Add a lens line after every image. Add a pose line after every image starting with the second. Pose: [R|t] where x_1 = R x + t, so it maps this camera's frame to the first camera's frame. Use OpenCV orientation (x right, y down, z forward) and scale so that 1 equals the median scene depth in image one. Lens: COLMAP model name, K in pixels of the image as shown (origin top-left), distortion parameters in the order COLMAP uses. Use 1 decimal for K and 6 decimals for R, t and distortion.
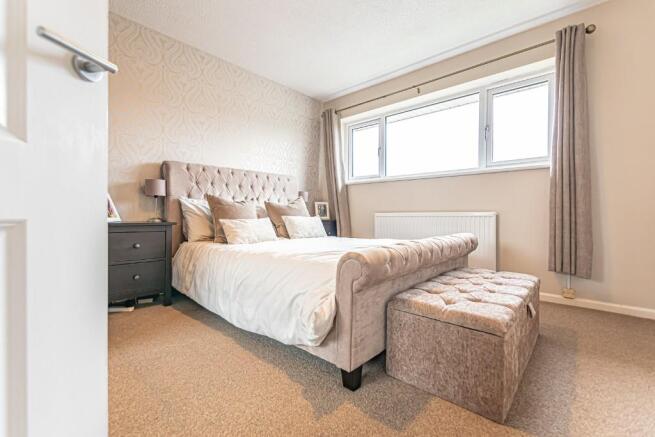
lens RADIAL K [[283.1, 0, 323.2], [0, 283.1, 217.5], [0, 0, 1]] dist [-0.000358, -0.002906]
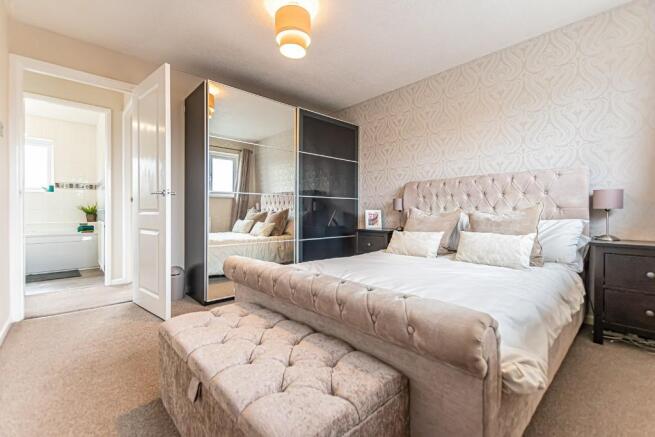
lens RADIAL K [[283.1, 0, 323.2], [0, 283.1, 217.5], [0, 0, 1]] dist [-0.000358, -0.002906]
pose [[-0.083581, -0.021613, -0.996267, 0.726407], [-0.047346, 0.998722, -0.017694, -0.006403], [0.995376, 0.045690, -0.084497, 0.757079]]
